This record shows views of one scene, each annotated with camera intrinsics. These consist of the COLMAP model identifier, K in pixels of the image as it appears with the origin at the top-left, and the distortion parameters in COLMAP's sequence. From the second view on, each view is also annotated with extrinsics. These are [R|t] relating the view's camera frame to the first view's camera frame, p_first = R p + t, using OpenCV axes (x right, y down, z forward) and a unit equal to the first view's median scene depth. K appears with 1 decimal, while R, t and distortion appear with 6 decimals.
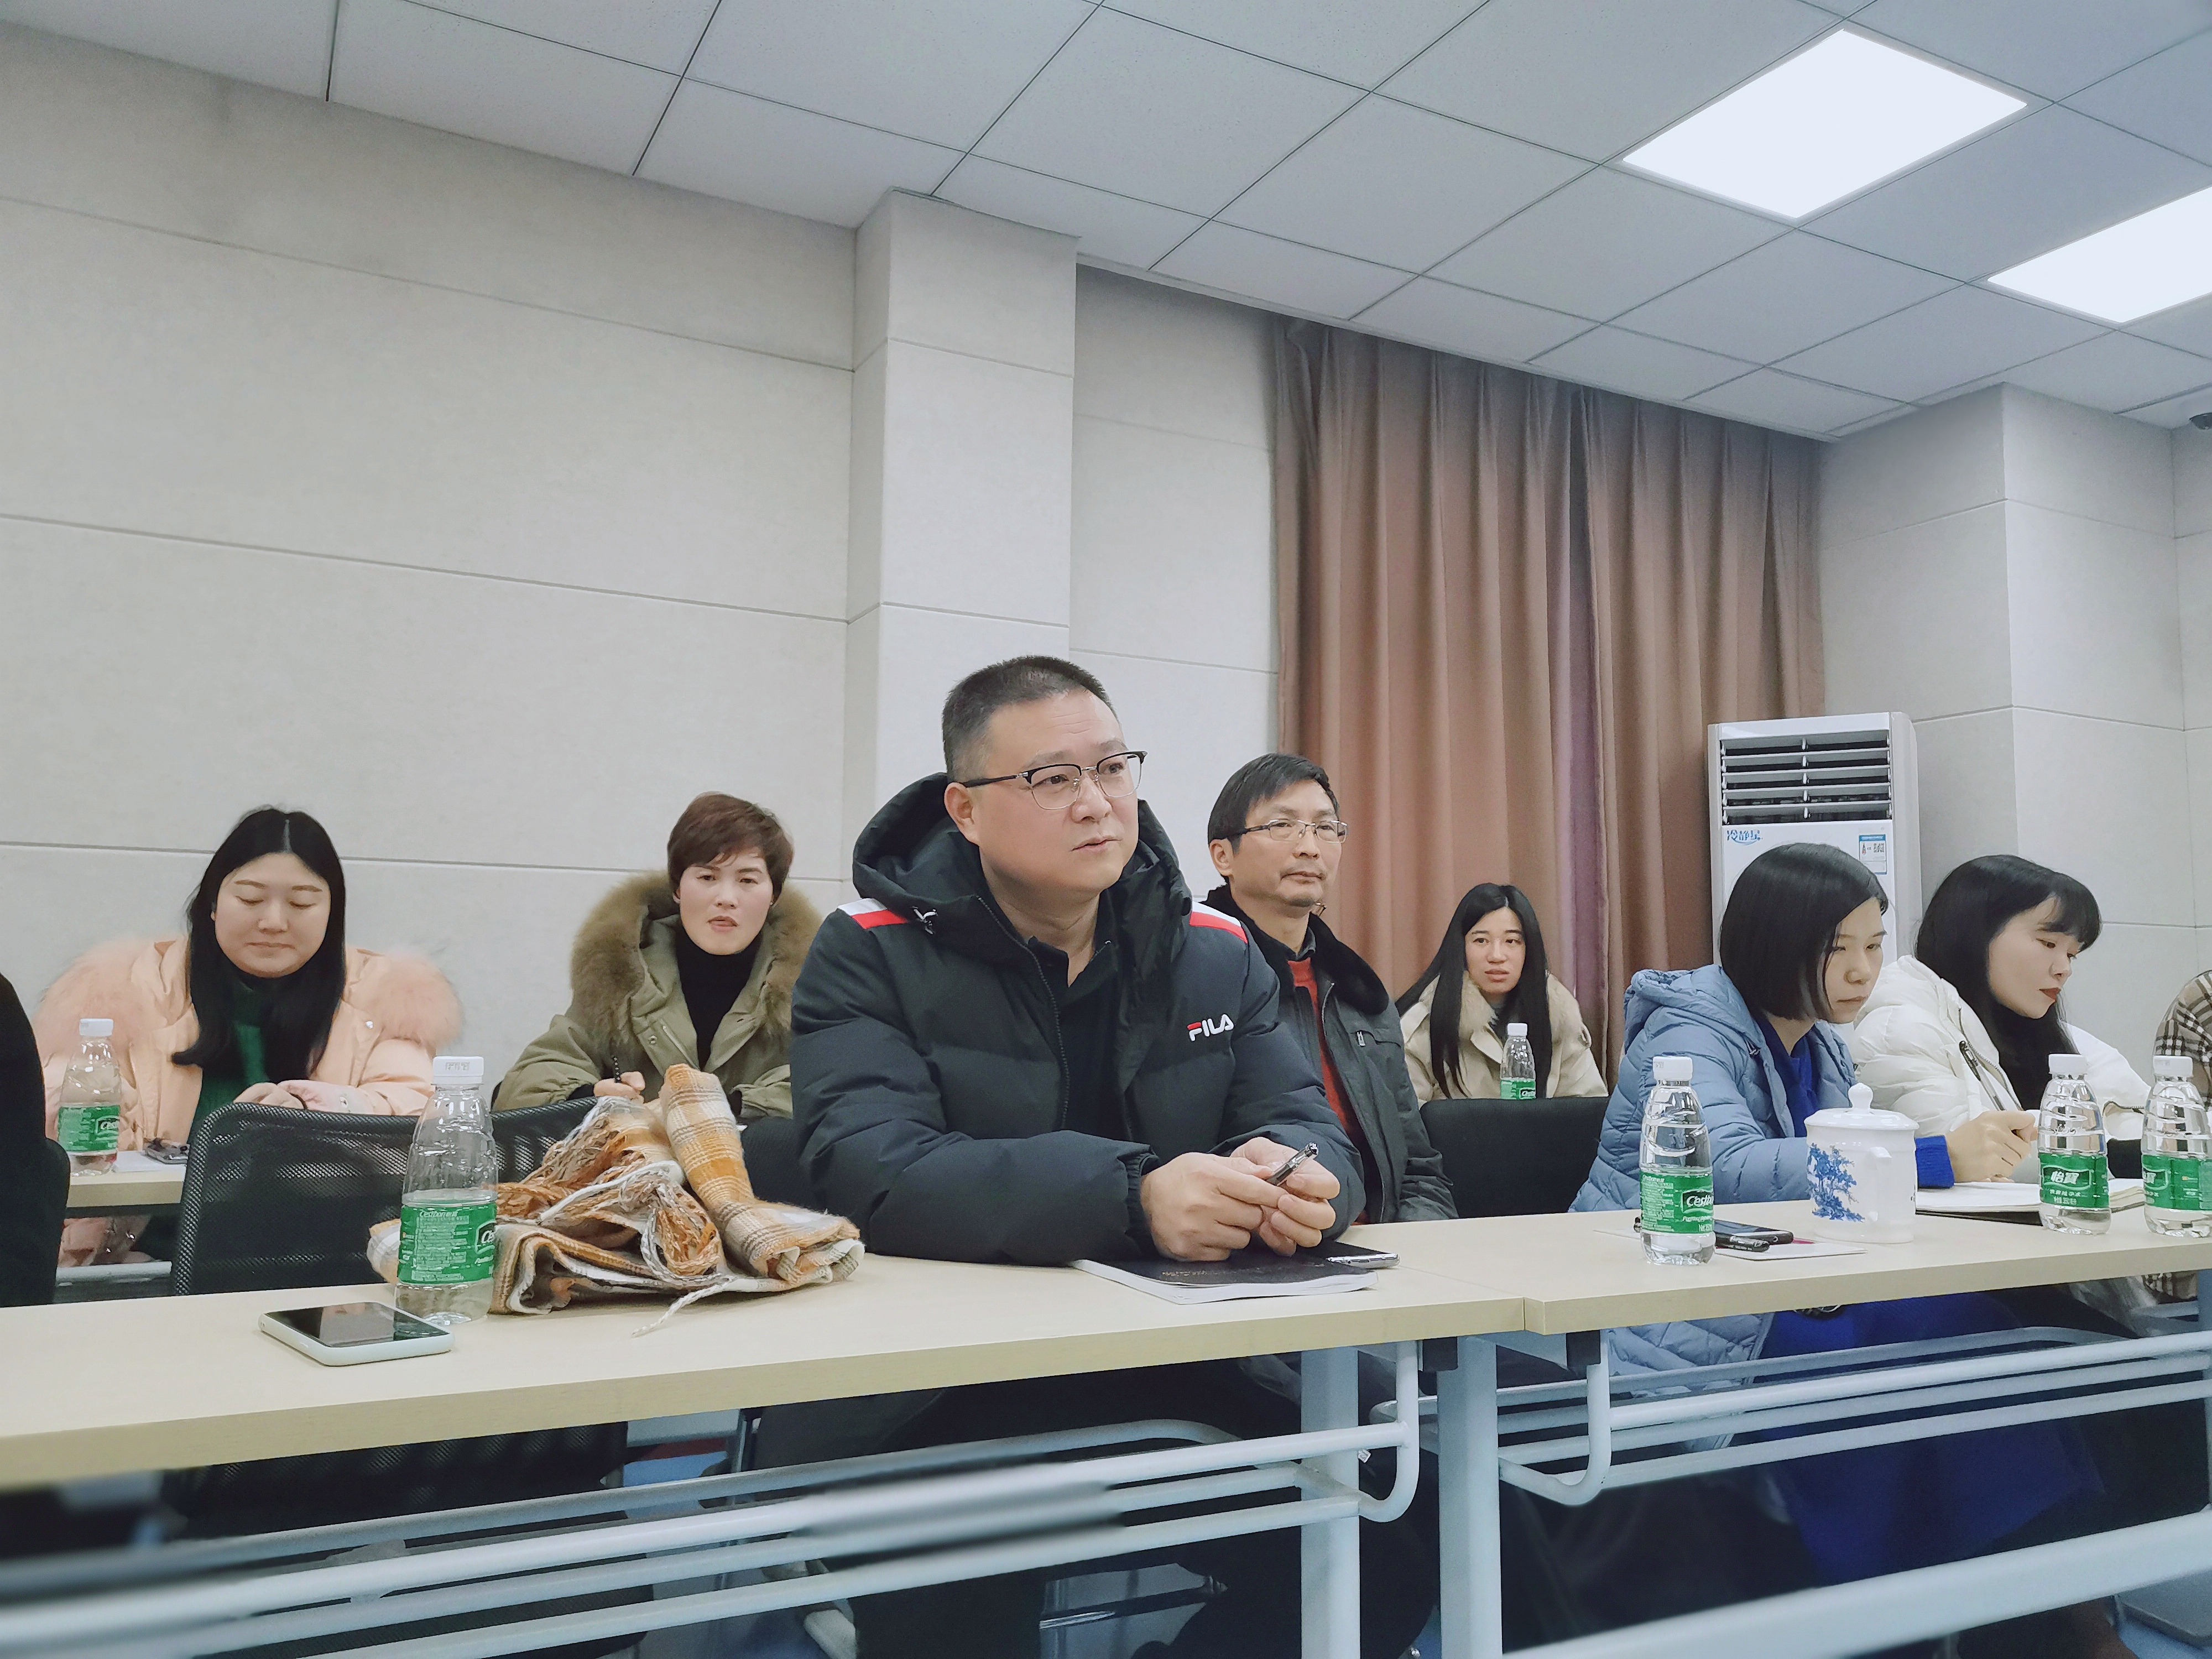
lens RADIAL K [[1649.7, 0, 1121.2], [0, 1649.7, 841.1], [0, 0, 1]] dist [0.047136, 0.001117]
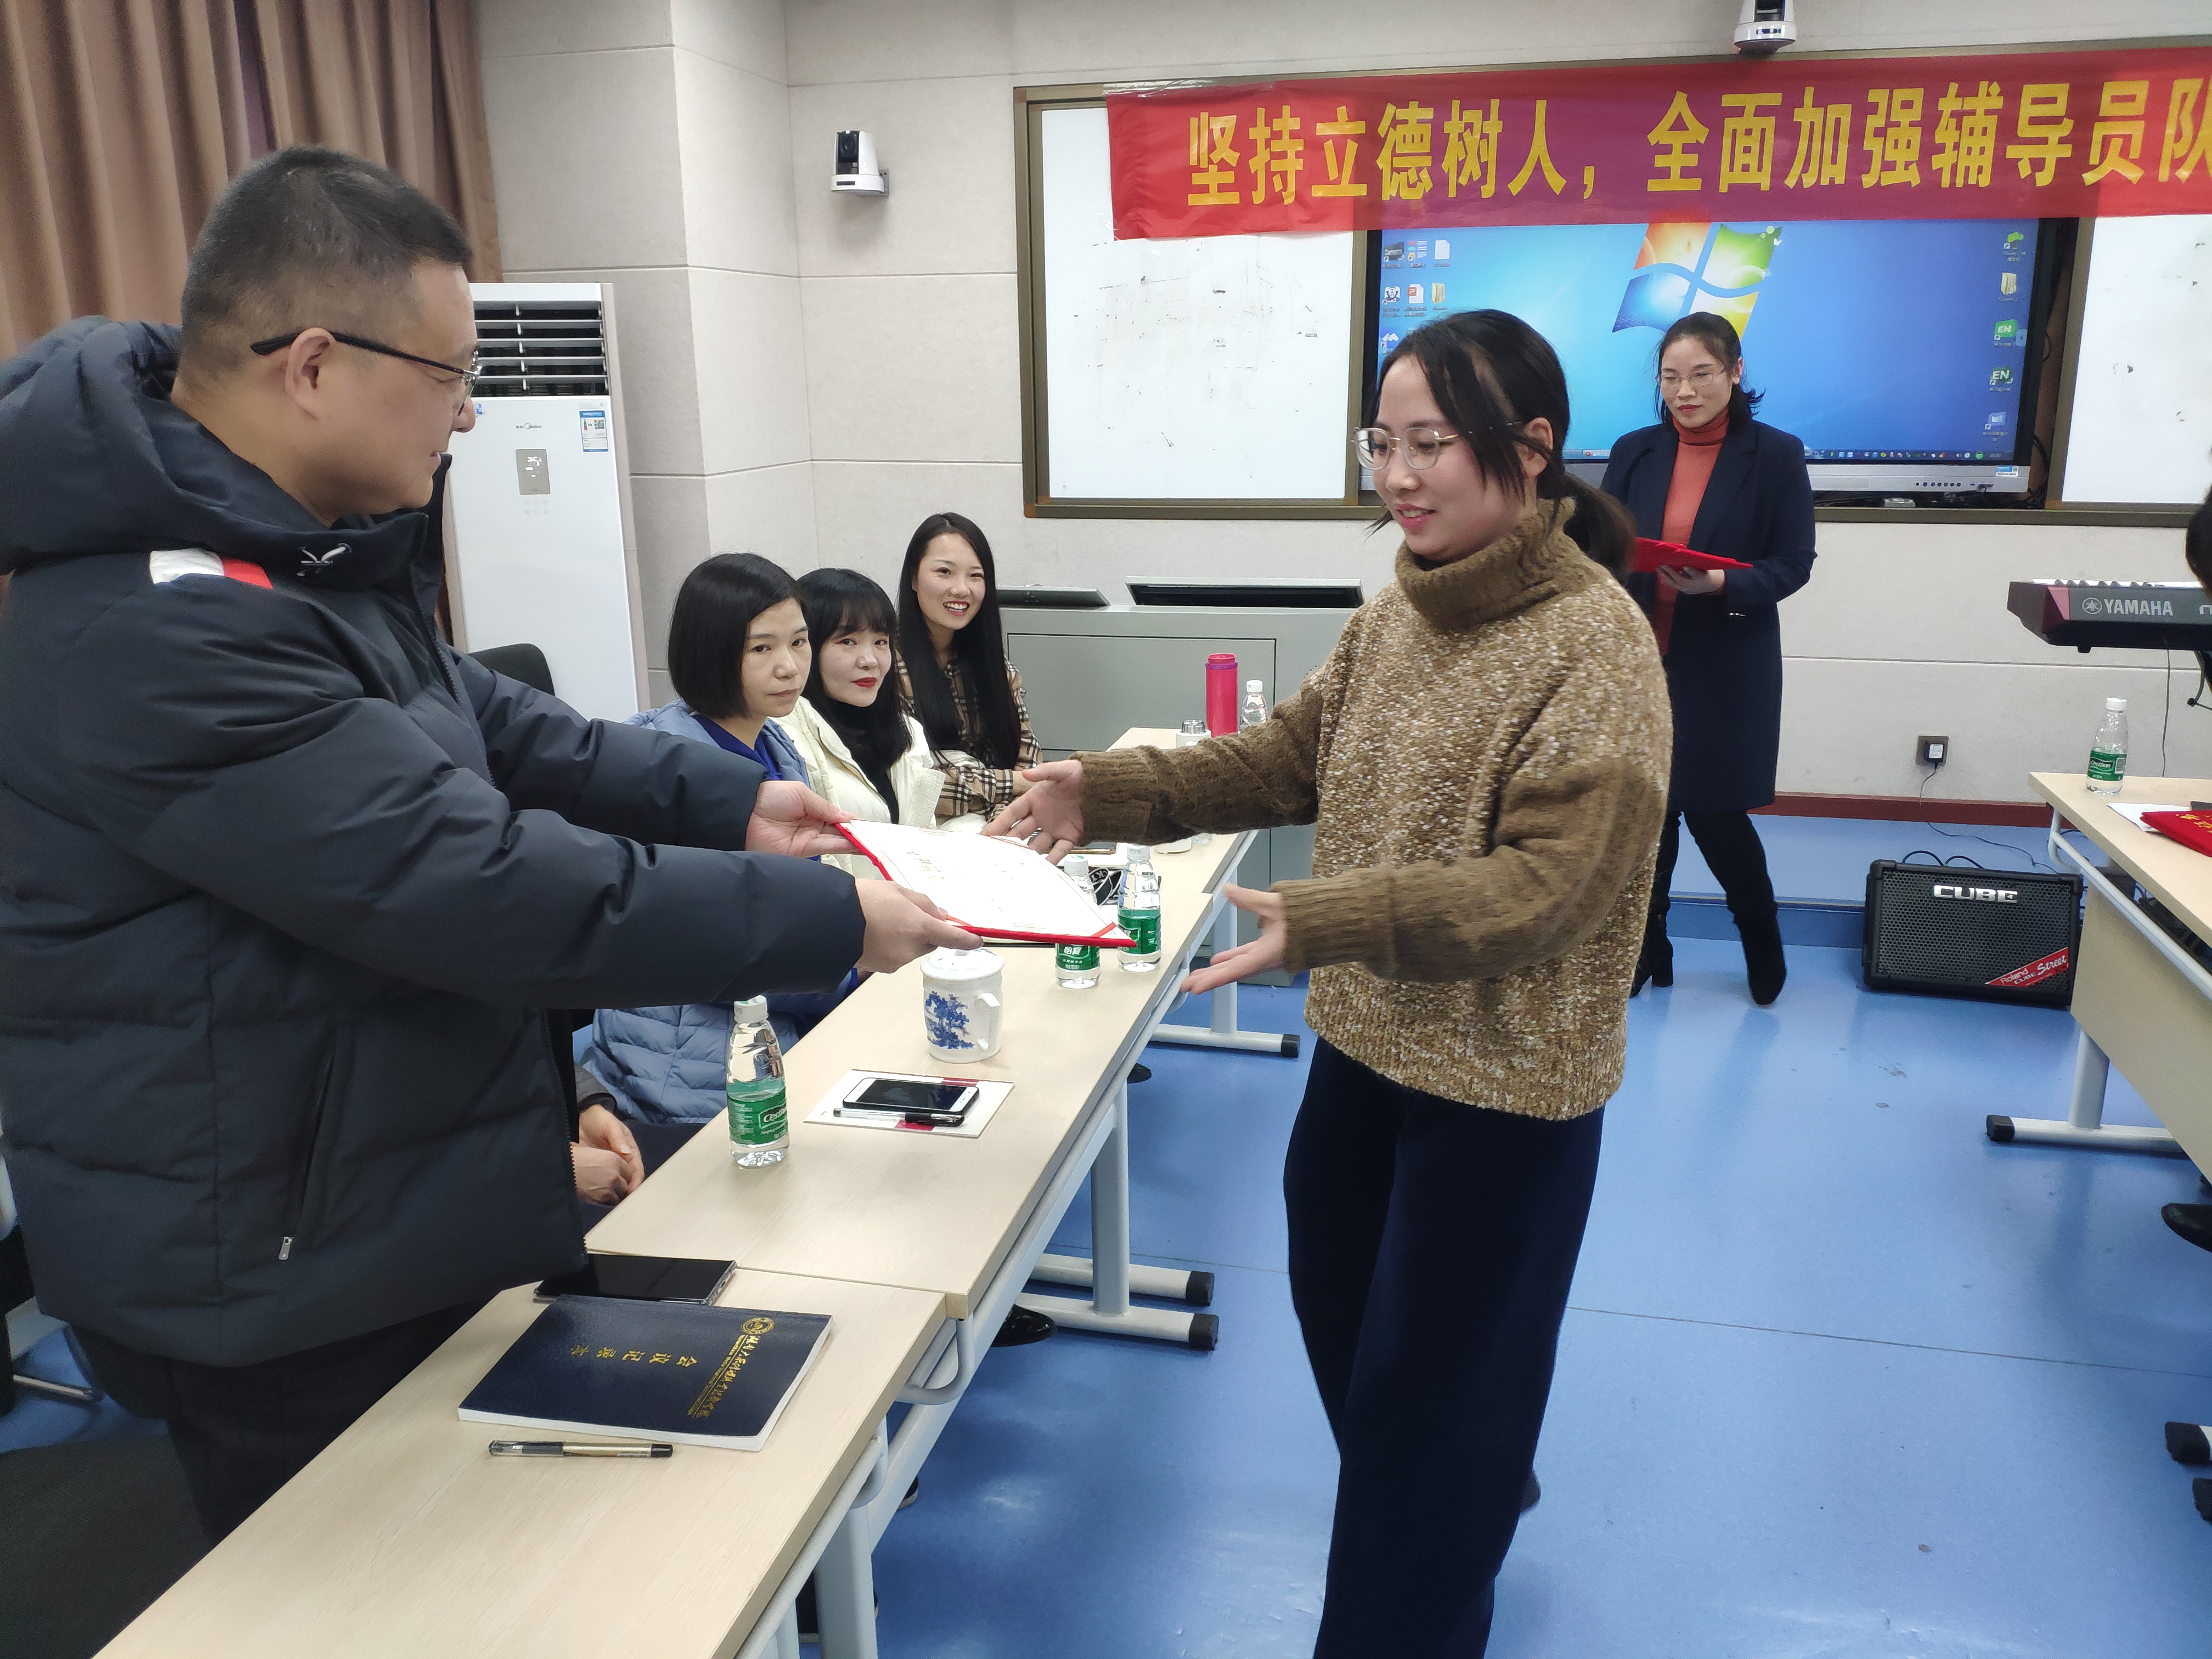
lens RADIAL K [[1713.3, 0, 1110.0], [0, 1713.3, 828.3], [0, 0, 1]] dist [-0.001513, -0.063359]
pose [[0.669619, -0.209875, 0.712435, -0.126590], [-0.055921, 0.942273, 0.330144, -0.123756], [-0.740597, -0.260911, 0.619227, 0.063850]]
